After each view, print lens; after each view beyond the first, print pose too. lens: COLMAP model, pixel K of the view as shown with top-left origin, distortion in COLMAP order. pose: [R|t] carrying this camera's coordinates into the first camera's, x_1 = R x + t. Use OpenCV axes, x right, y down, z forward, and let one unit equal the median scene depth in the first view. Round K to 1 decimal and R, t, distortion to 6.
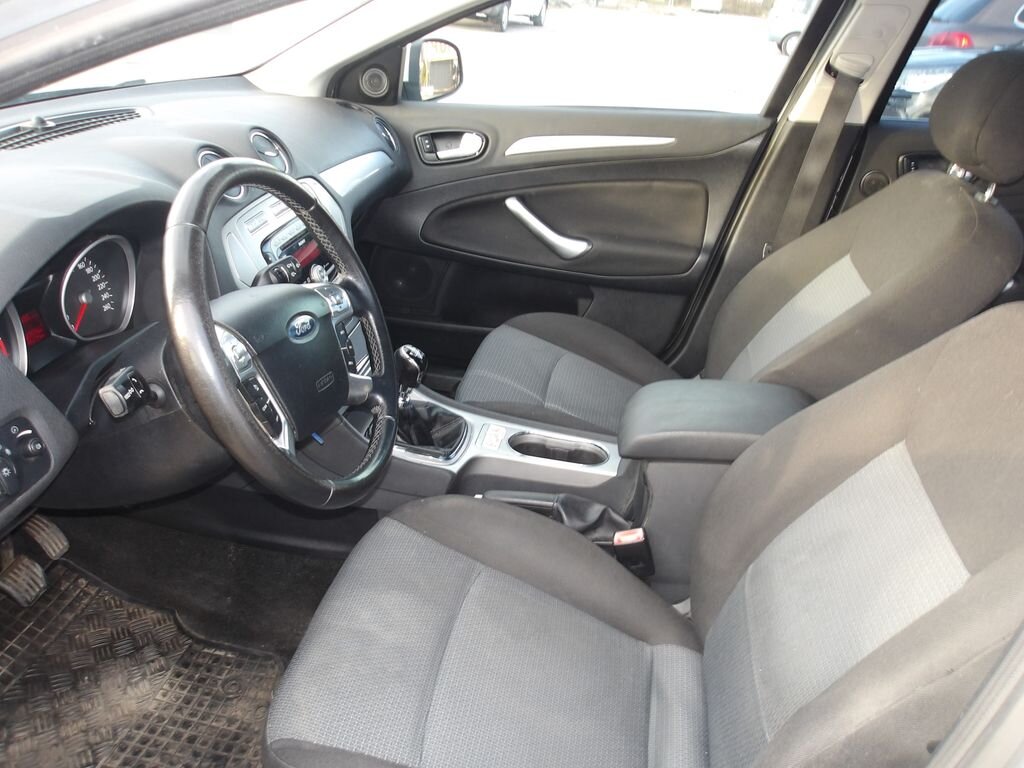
lens RADIAL K [[858.8, 0, 511.9], [0, 858.8, 384.0], [0, 0, 1]] dist [0.014394, 0.005940]
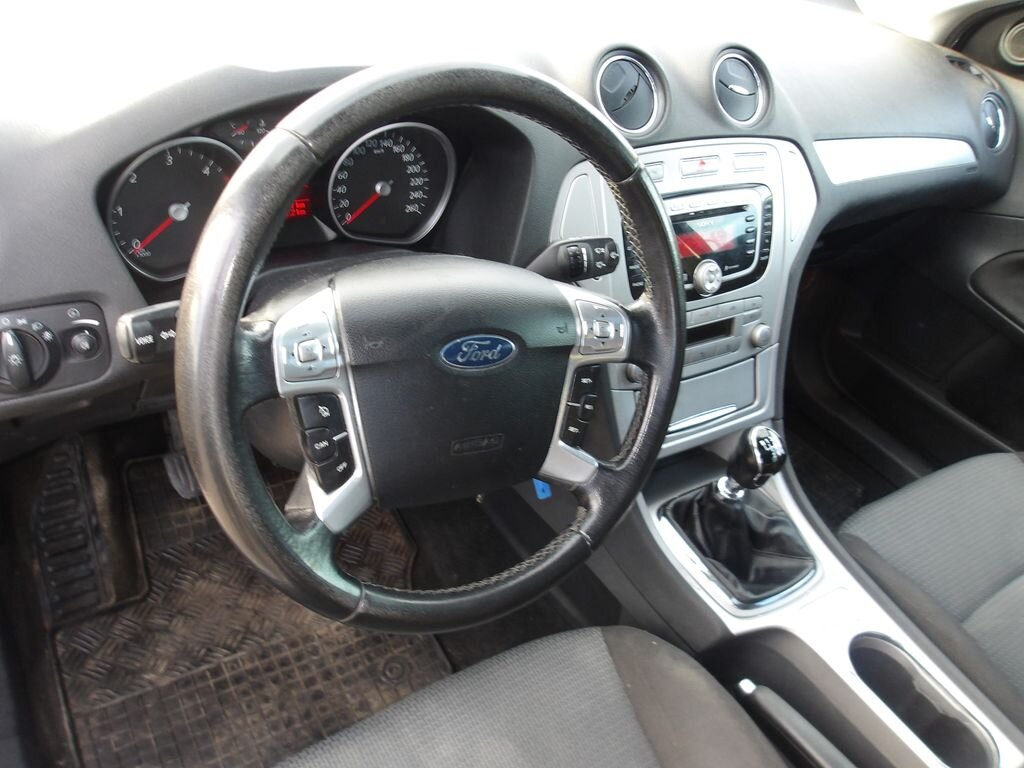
lens RADIAL K [[851.3, 0, 513.5], [0, 851.3, 385.4], [0, 0, 1]] dist [0.040656, -0.056677]
pose [[0.687327, 0.480319, -0.544863, 0.084352], [-0.434069, 0.873076, 0.222088, -0.135823], [0.582380, 0.083861, 0.808580, 0.363212]]
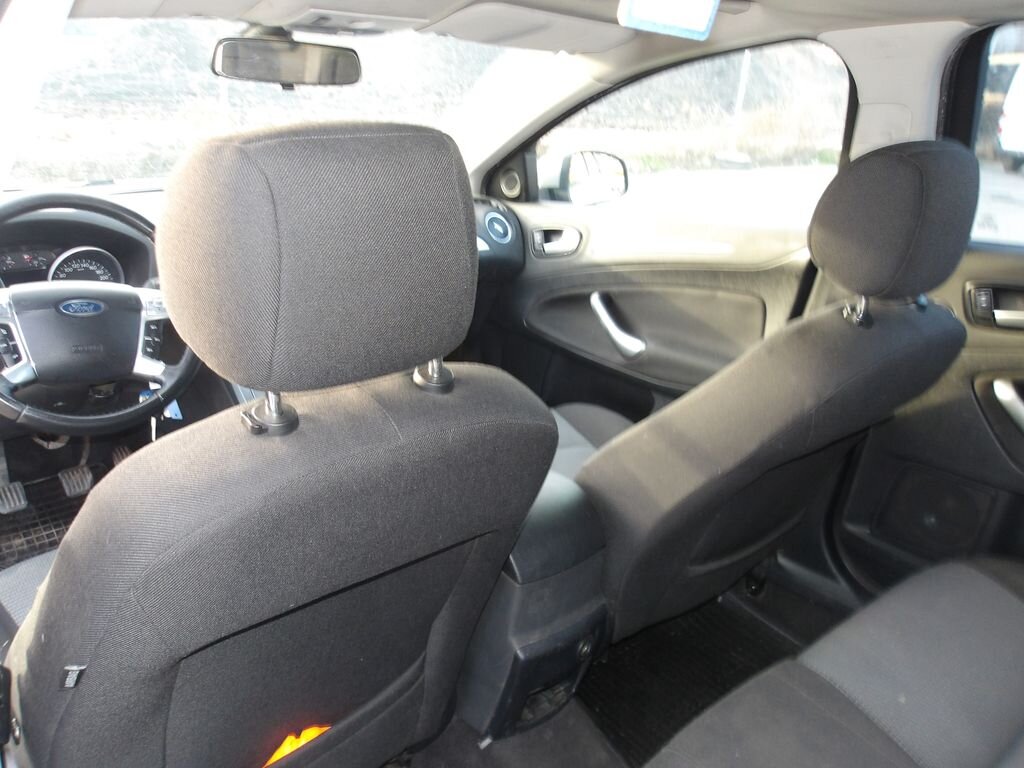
lens RADIAL K [[867.4, 0, 524.2], [0, 867.4, 376.5], [0, 0, 1]] dist [0.023724, 0.002692]
pose [[0.779979, 0.161311, -0.604658, 0.862740], [-0.258092, 0.963128, -0.075984, -0.025589], [0.570106, 0.215323, 0.792853, 0.204602]]
